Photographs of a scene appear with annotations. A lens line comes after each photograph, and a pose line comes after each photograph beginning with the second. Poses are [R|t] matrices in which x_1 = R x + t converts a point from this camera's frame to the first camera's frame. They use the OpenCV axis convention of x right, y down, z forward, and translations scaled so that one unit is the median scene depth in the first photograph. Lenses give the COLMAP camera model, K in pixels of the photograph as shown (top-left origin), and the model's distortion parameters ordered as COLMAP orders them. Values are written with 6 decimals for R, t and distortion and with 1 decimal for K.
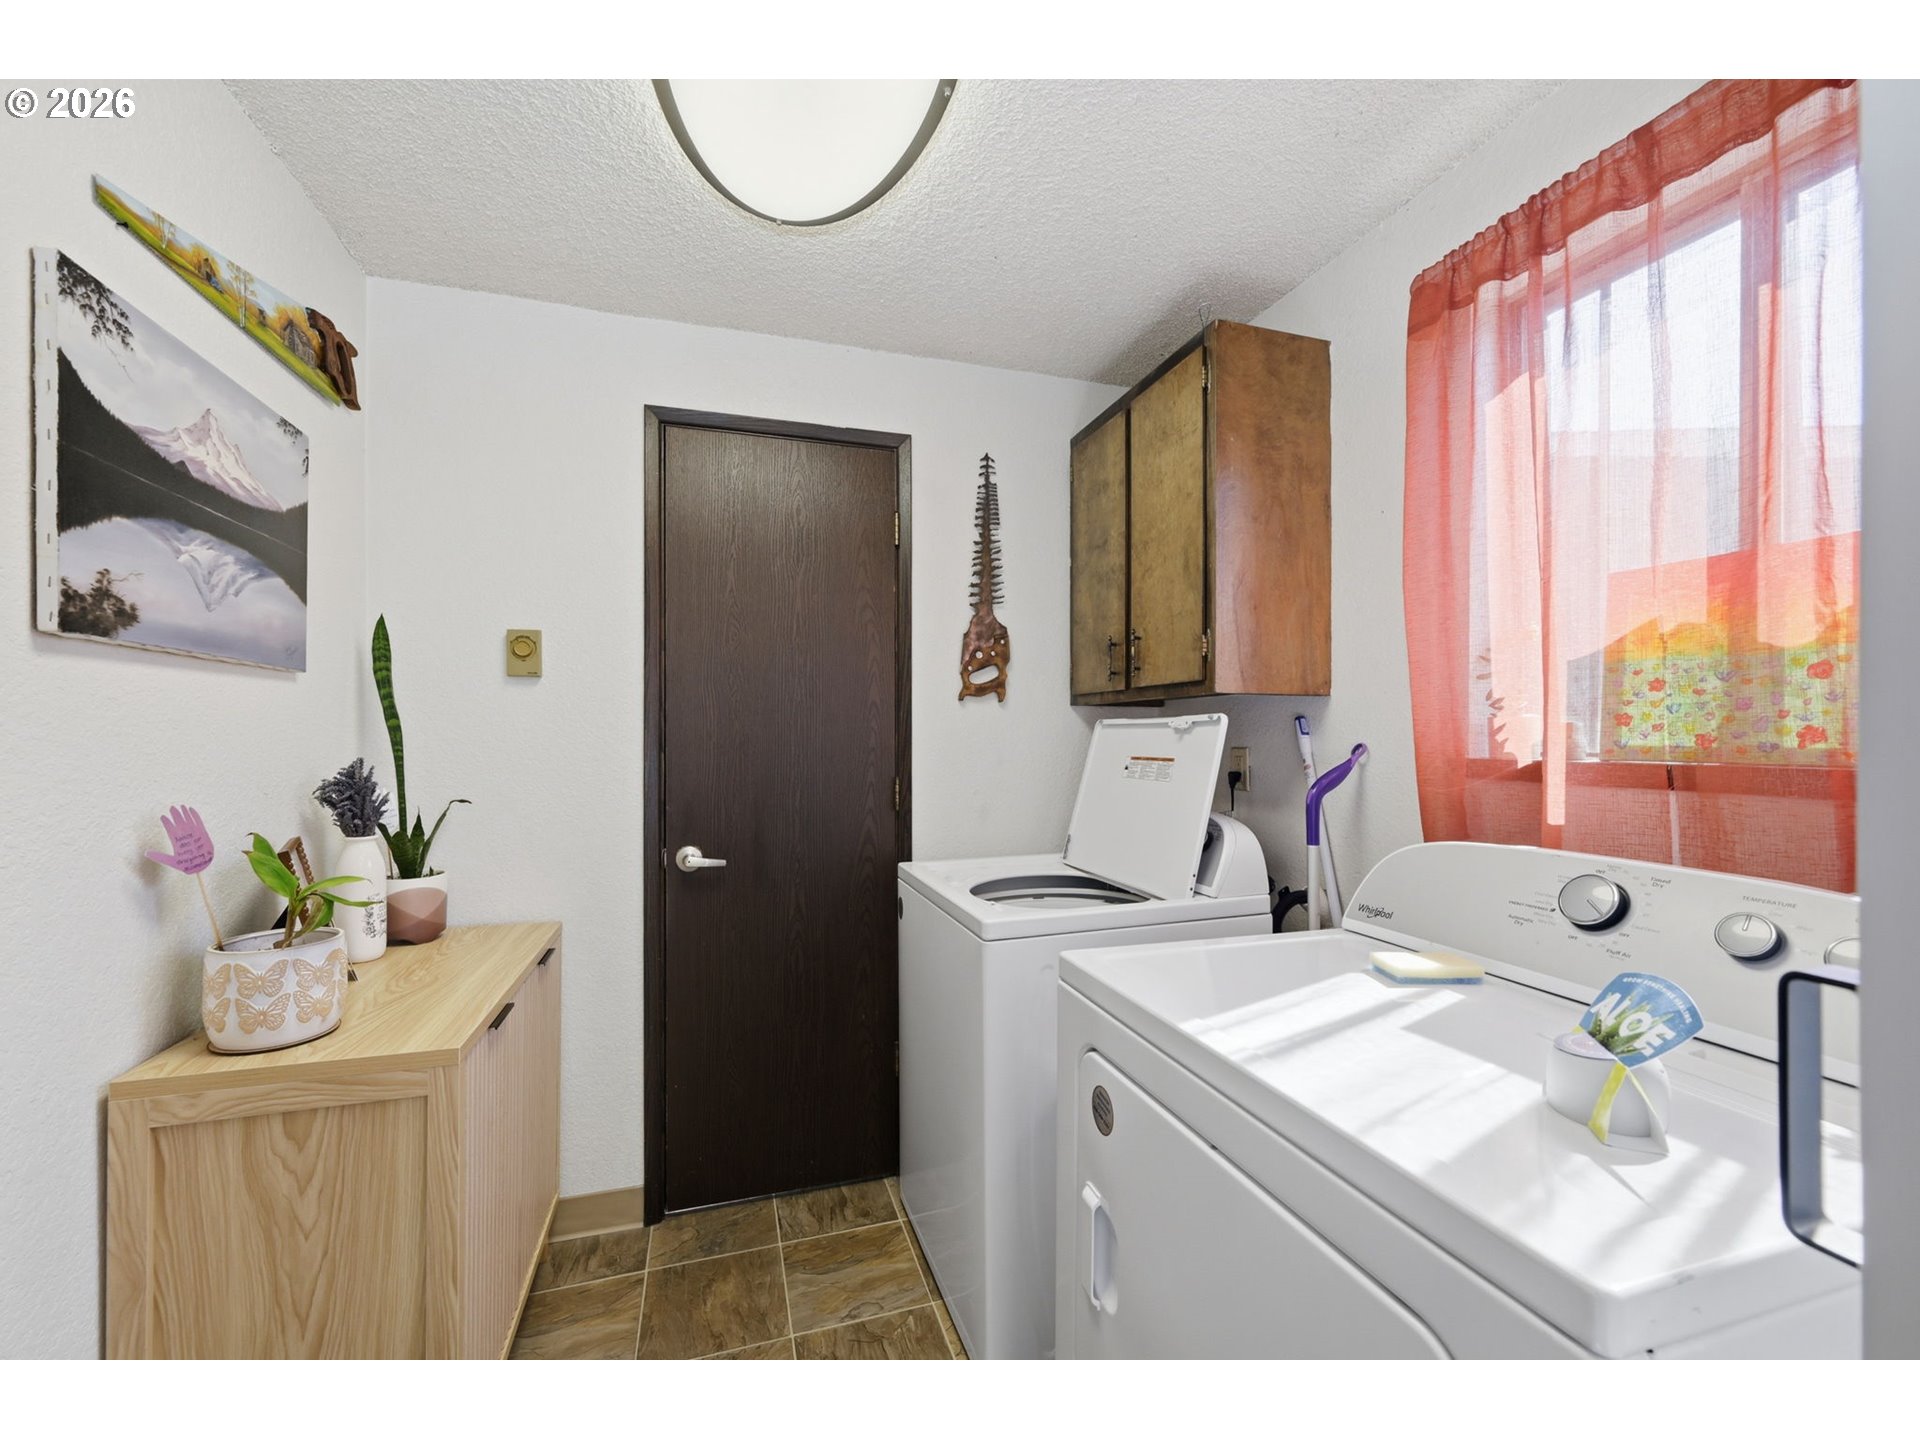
lens RADIAL K [[773.7, 0, 960.0], [0, 773.7, 720.0], [0, 0, 1]] dist [-0.000467, -0.000067]
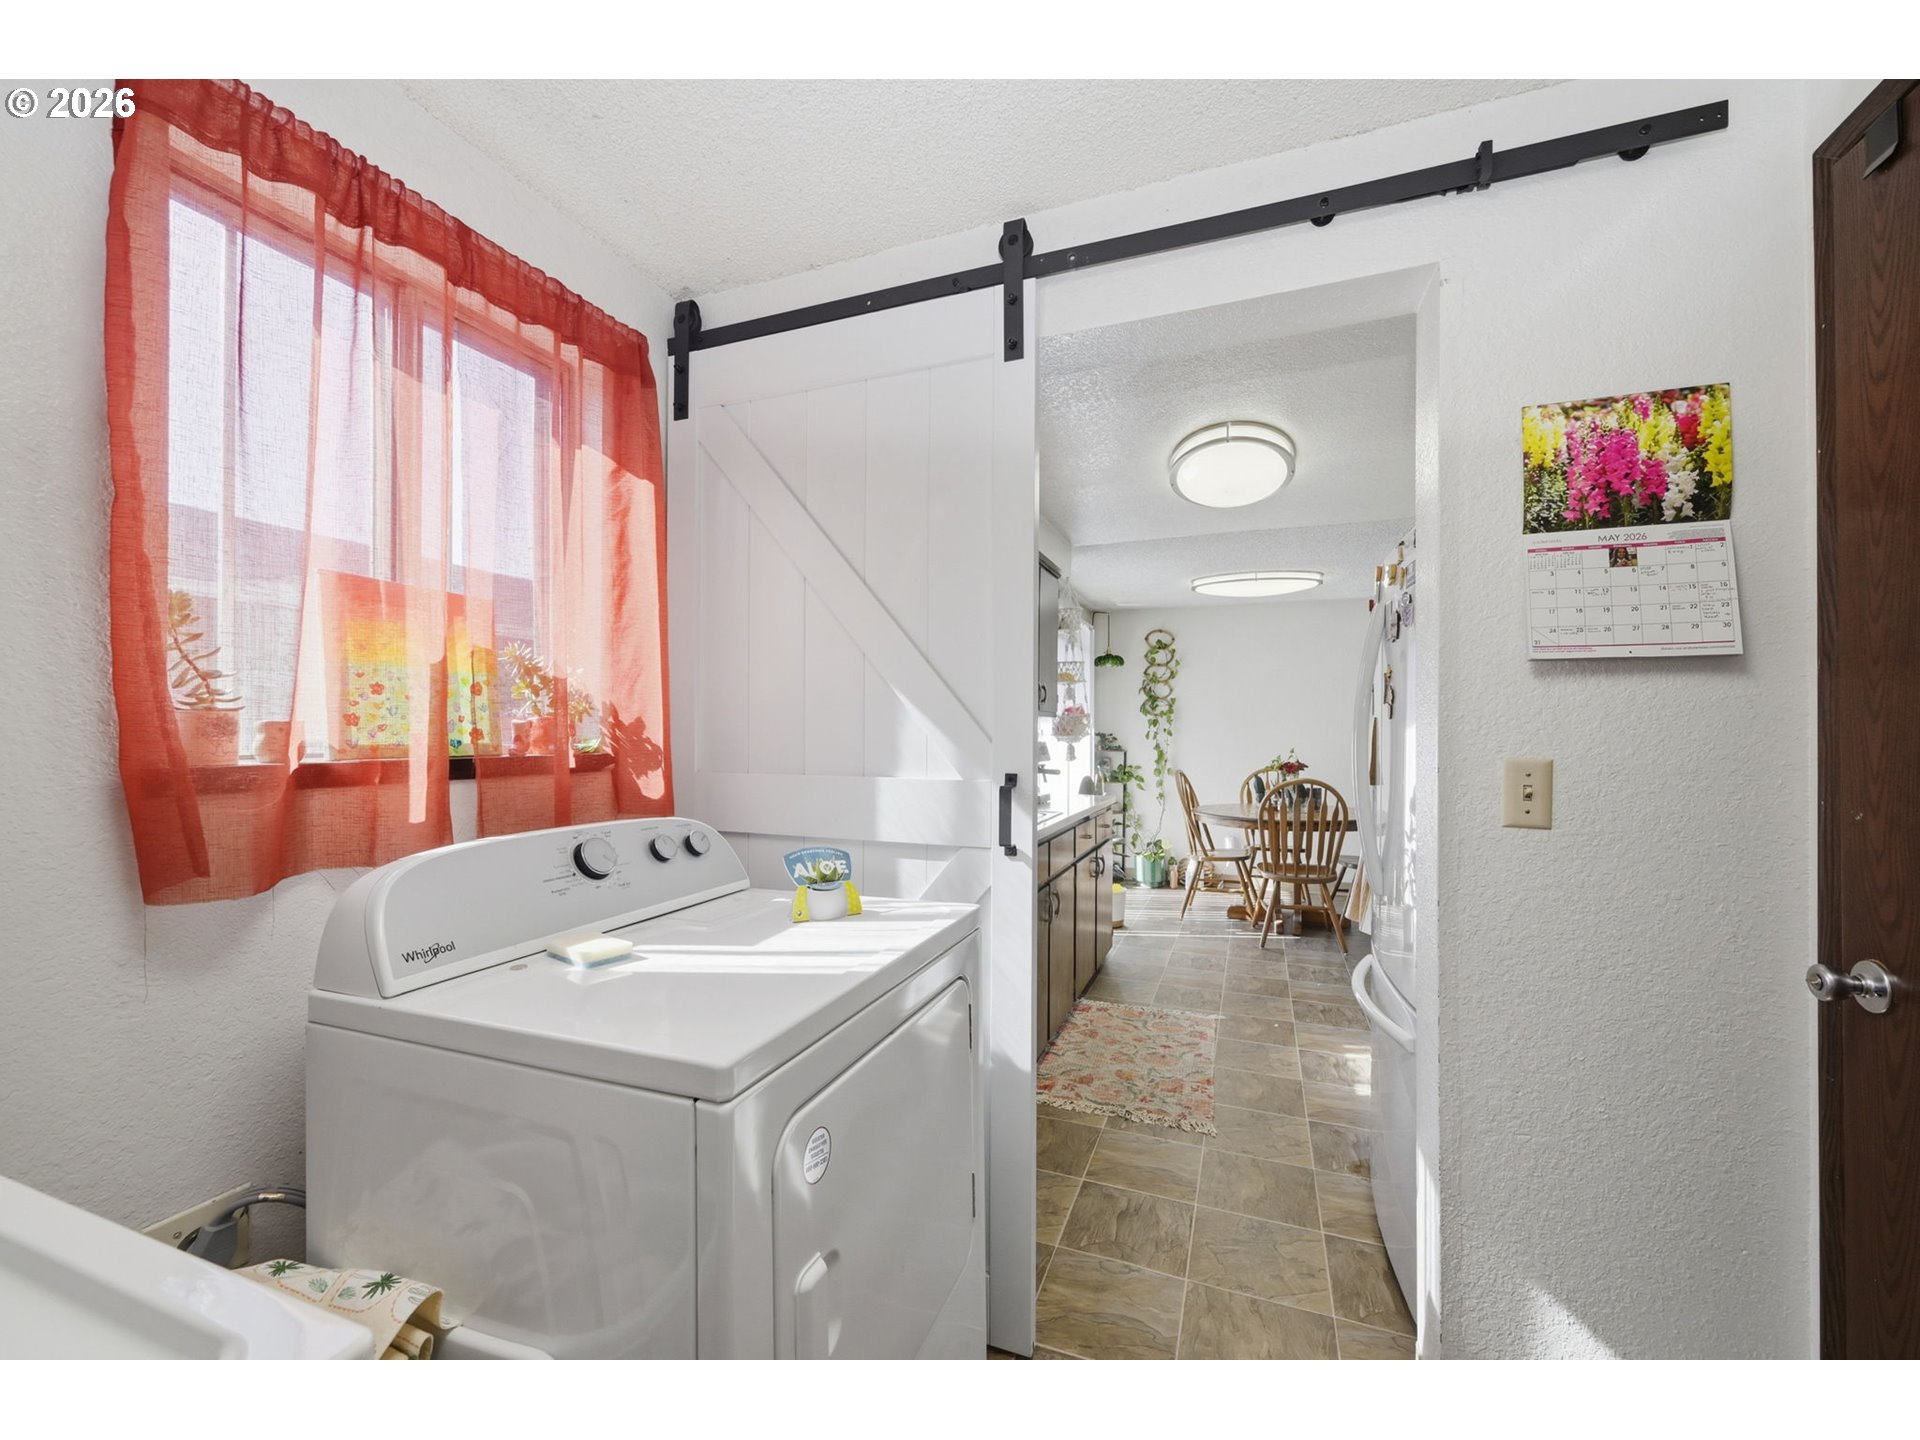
lens RADIAL K [[773.7, 0, 960.0], [0, 773.7, 720.0], [0, 0, 1]] dist [-0.000467, -0.000067]
pose [[-0.779480, 0.008387, 0.626371, -0.427999], [-0.013233, 0.999467, -0.029850, 0.020960], [-0.626287, -0.031557, -0.778953, 1.346040]]
